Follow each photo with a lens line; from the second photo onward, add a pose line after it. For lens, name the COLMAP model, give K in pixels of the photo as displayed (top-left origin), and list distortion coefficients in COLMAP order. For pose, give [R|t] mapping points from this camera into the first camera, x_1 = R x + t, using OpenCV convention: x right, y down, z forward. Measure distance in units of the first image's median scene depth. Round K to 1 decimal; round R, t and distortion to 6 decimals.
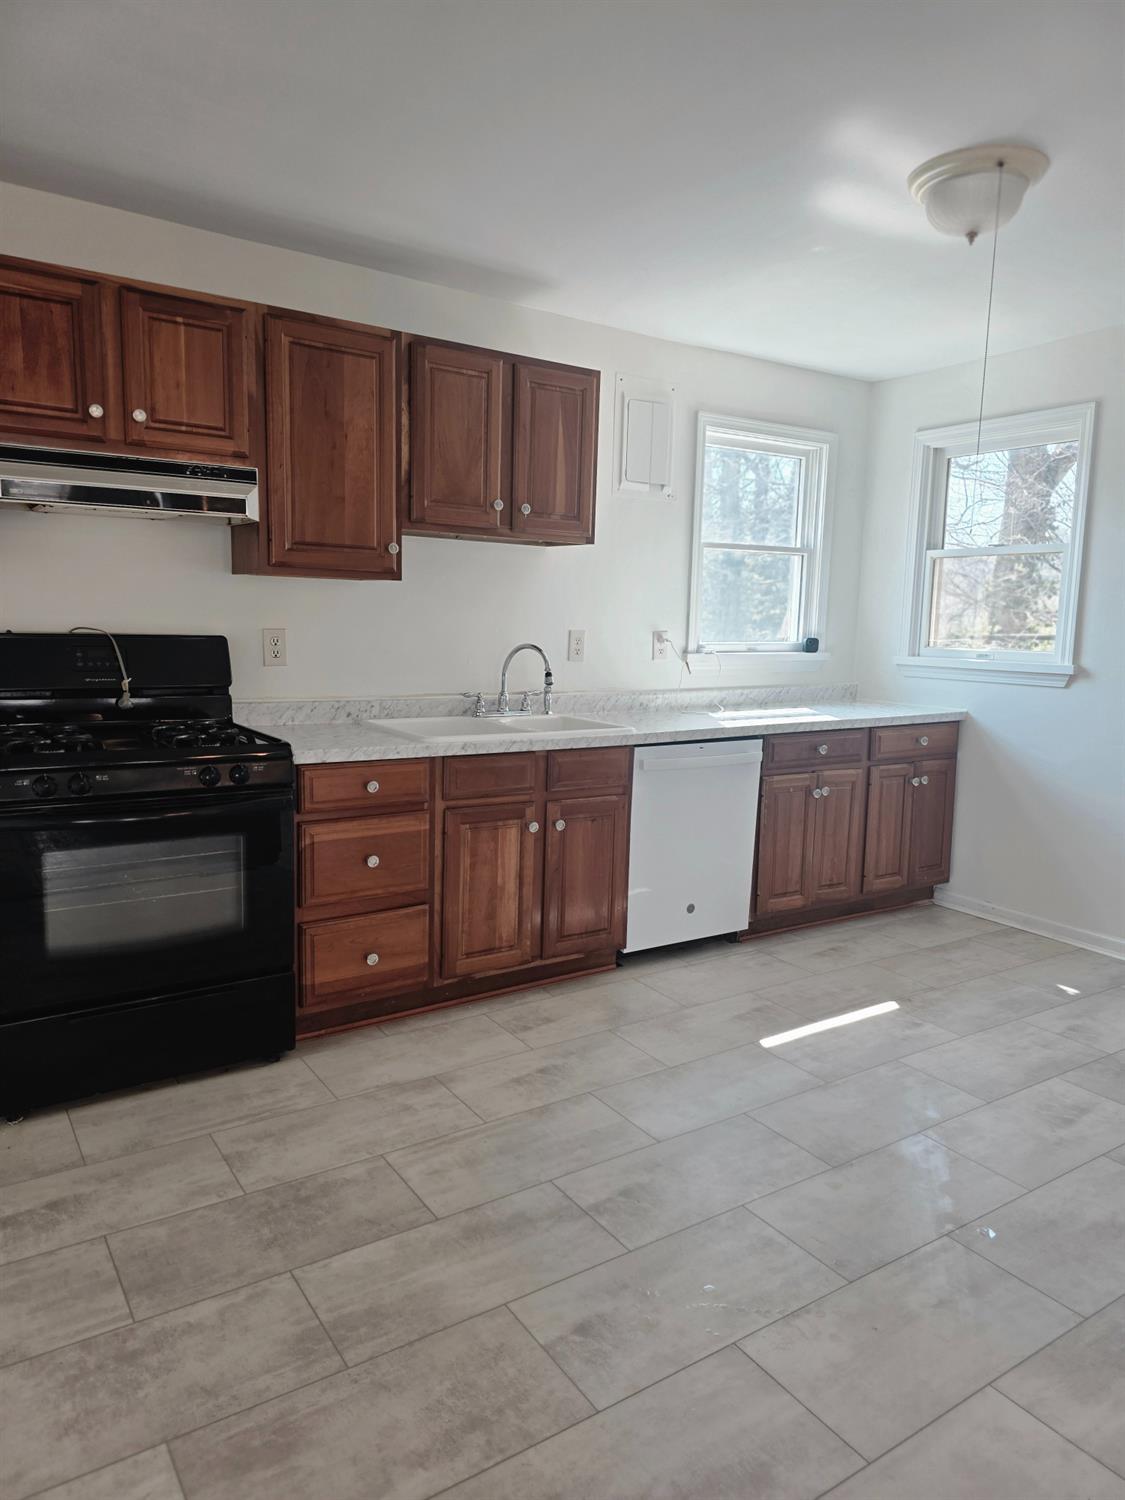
lens RADIAL K [[1007.9, 0, 557.1], [0, 1007.9, 752.1], [0, 0, 1]] dist [0.057560, -0.048260]
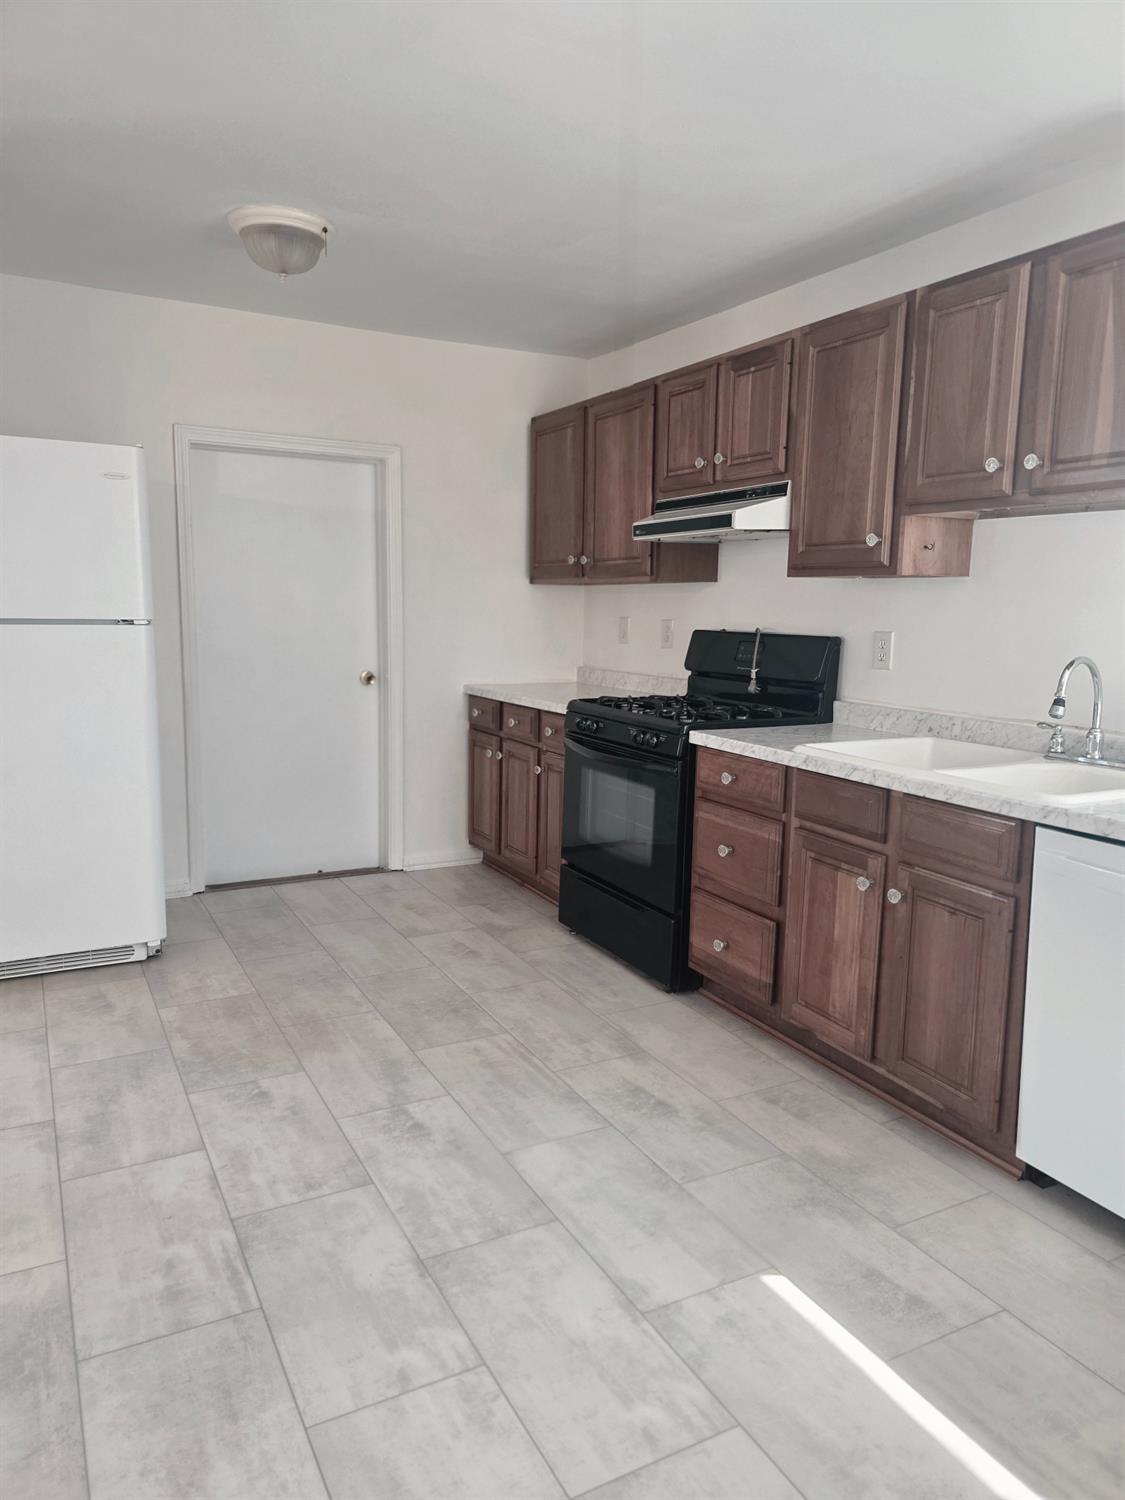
lens RADIAL K [[1007.9, 0, 560.6], [0, 1007.9, 742.3], [0, 0, 1]] dist [0.057560, -0.048260]
pose [[-0.088004, 0.110787, -0.989940, 0.869199], [-0.160830, 0.979177, 0.123880, -0.104491], [0.983051, 0.170114, -0.068353, 0.920716]]
